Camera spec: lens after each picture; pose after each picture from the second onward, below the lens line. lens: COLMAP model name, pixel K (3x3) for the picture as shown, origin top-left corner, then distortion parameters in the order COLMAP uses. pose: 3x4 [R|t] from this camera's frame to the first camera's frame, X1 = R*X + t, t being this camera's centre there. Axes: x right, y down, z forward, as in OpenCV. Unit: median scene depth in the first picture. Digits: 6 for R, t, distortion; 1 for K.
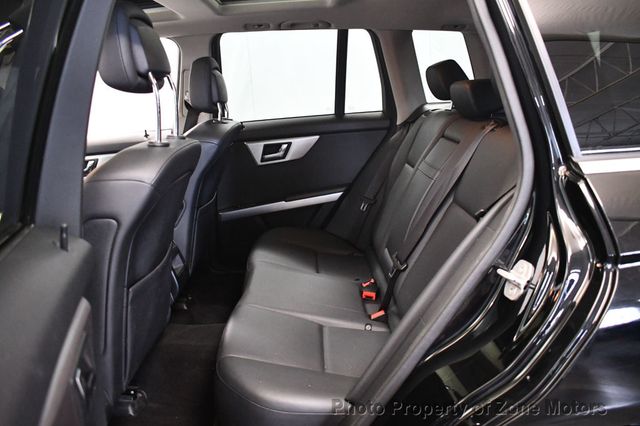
lens RADIAL K [[489.1, 0, 320.0], [0, 489.1, 213.0], [0, 0, 1]] dist [-0.098430, 0.005769]
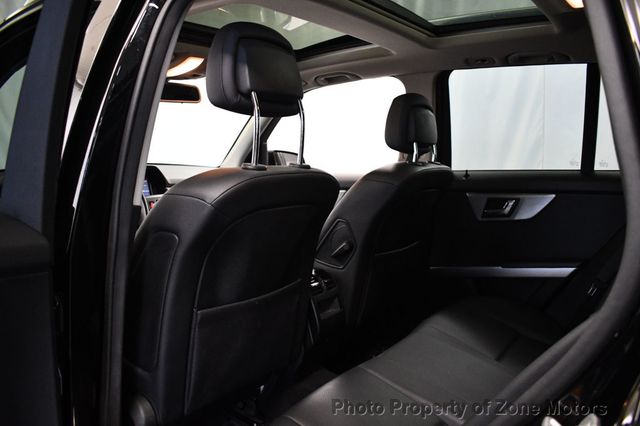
lens RADIAL K [[489.1, 0, 320.0], [0, 489.1, 213.0], [0, 0, 1]] dist [-0.098430, 0.005769]
pose [[0.804393, 0.122385, -0.581355, 0.171270], [-0.187144, 0.980932, -0.052438, -0.014946], [0.563852, 0.150978, 0.811959, 0.159859]]
